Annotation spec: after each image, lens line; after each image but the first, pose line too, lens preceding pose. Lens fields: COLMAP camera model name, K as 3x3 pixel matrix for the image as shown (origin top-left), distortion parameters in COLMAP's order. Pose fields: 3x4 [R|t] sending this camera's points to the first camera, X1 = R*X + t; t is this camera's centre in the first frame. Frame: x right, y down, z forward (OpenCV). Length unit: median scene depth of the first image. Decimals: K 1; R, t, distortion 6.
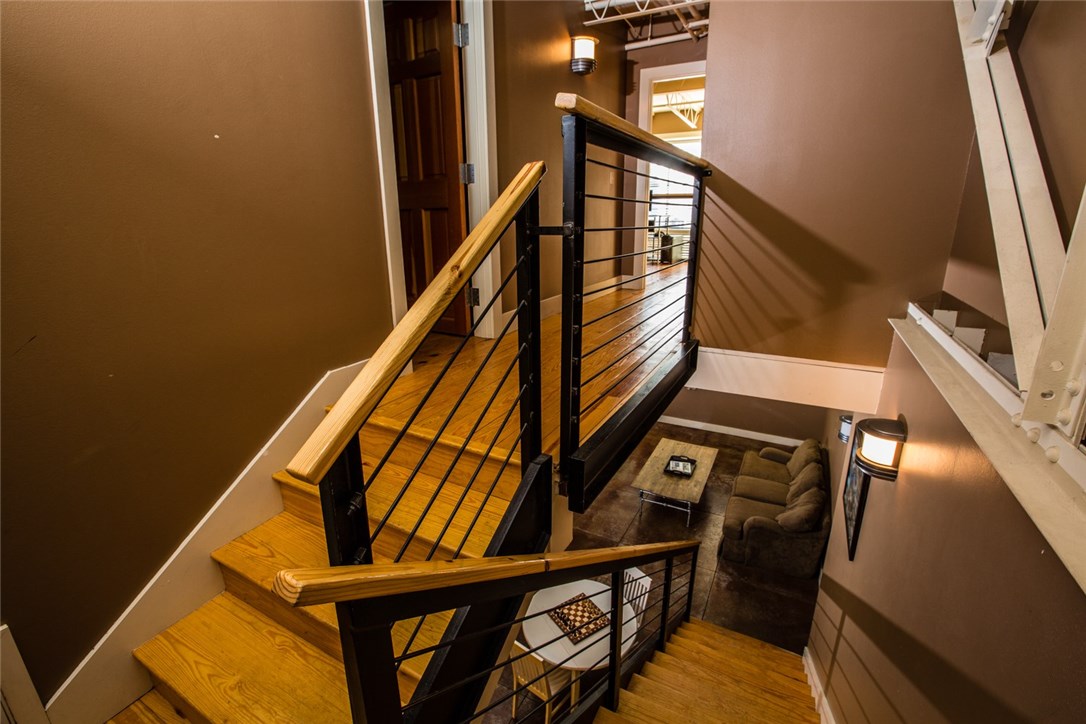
lens RADIAL K [[491.0, 0, 543.0], [0, 491.0, 362.0], [0, 0, 1]] dist [-0.059021, 0.020942]
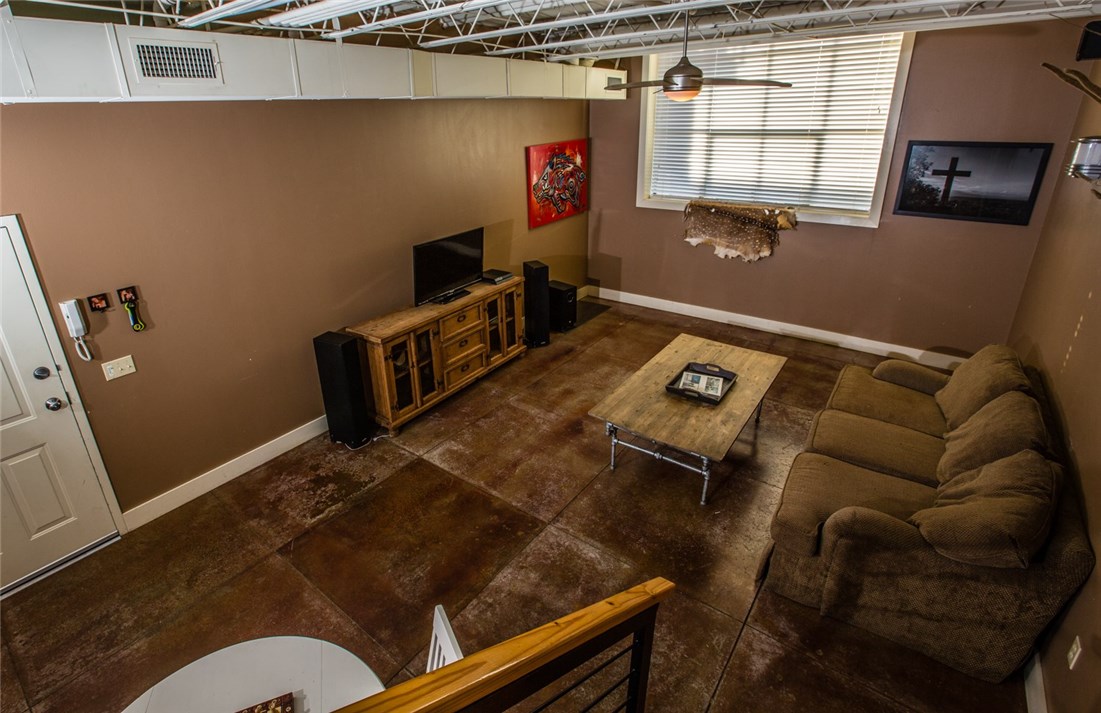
lens RADIAL K [[536.3, 0, 507.4], [0, 536.3, 315.1], [0, 0, 1]] dist [-0.058365, 0.023317]
pose [[0.982324, 0.044295, -0.181873, 0.188628], [-0.031173, 0.996742, 0.074385, 0.113492], [0.184575, -0.067400, 0.980505, 0.444371]]
